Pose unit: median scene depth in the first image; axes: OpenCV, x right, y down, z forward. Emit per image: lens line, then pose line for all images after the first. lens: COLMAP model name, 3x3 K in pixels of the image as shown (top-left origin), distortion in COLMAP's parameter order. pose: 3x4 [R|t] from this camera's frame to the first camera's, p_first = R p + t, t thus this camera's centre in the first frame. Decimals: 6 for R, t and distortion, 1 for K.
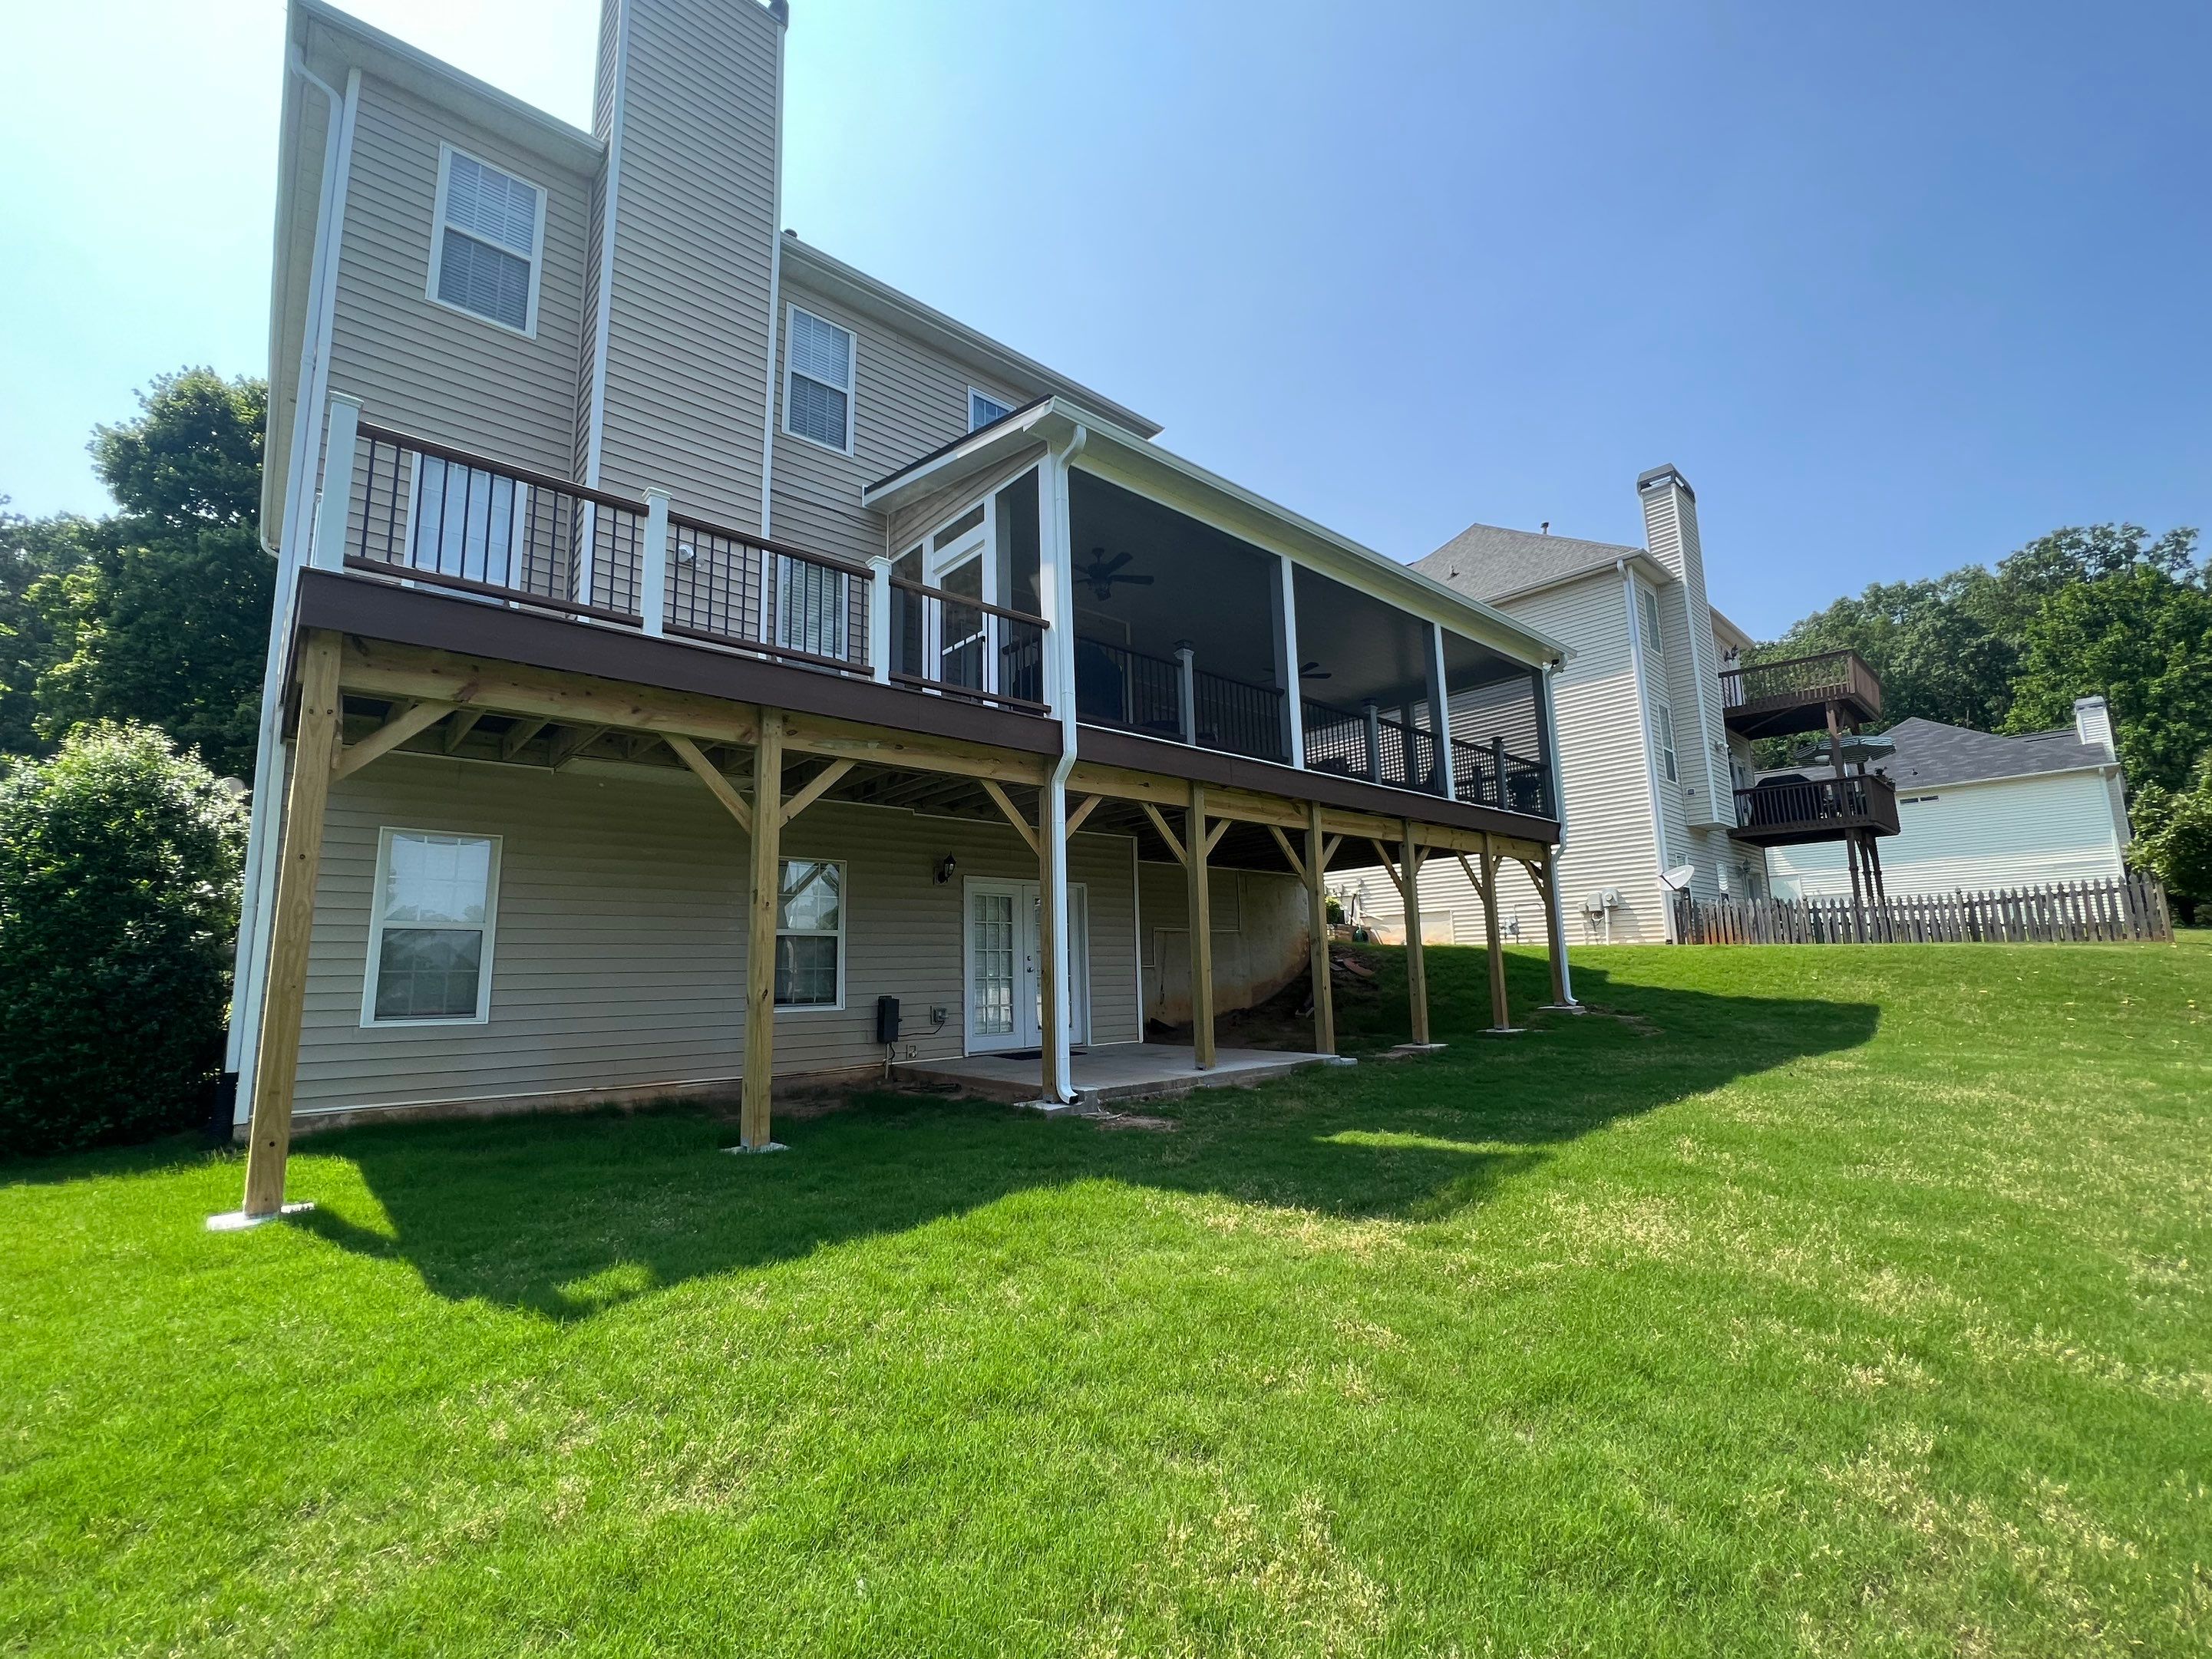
lens RADIAL K [[949.4, 0, 1099.5], [0, 949.4, 818.3], [0, 0, 1]] dist [0.001563, 0.000316]
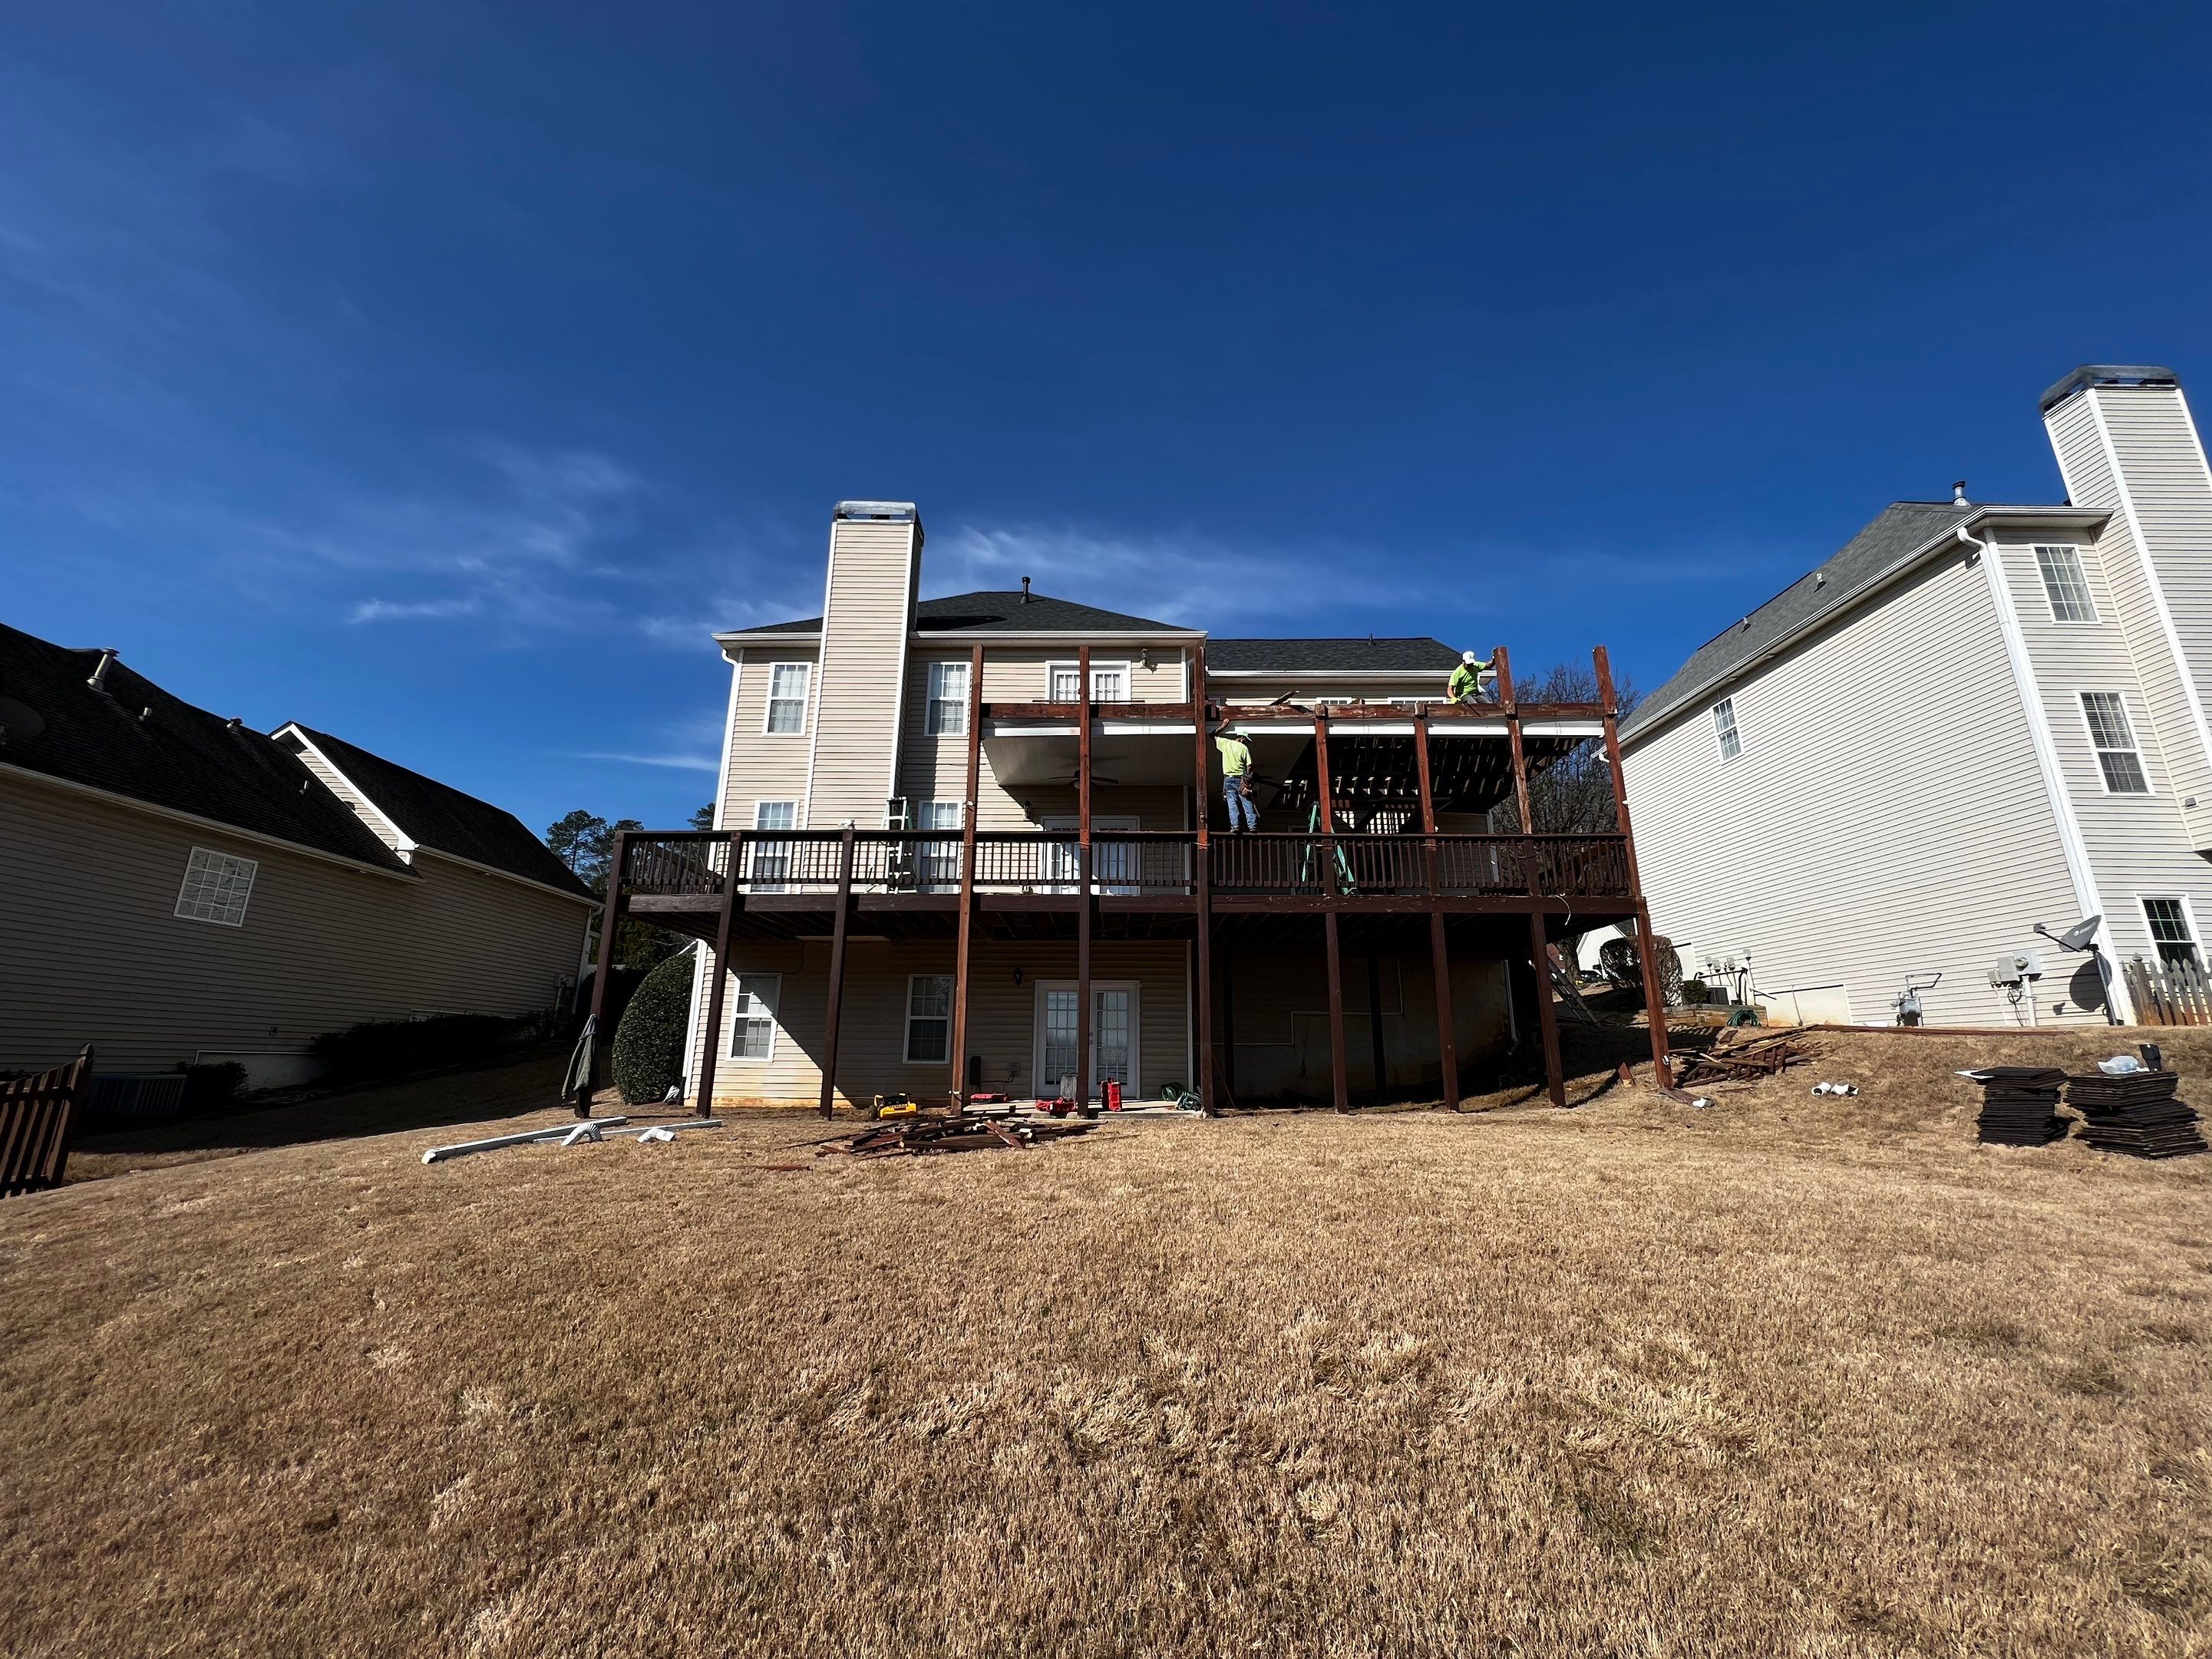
lens RADIAL K [[887.1, 0, 1109.8], [0, 887.1, 822.6], [0, 0, 1]] dist [0.000911, 0.000454]
pose [[0.739710, -0.149501, -0.656108, 1.262618], [0.086850, 0.988064, -0.127223, 0.002011], [0.667297, 0.037125, 0.743866, -0.015878]]
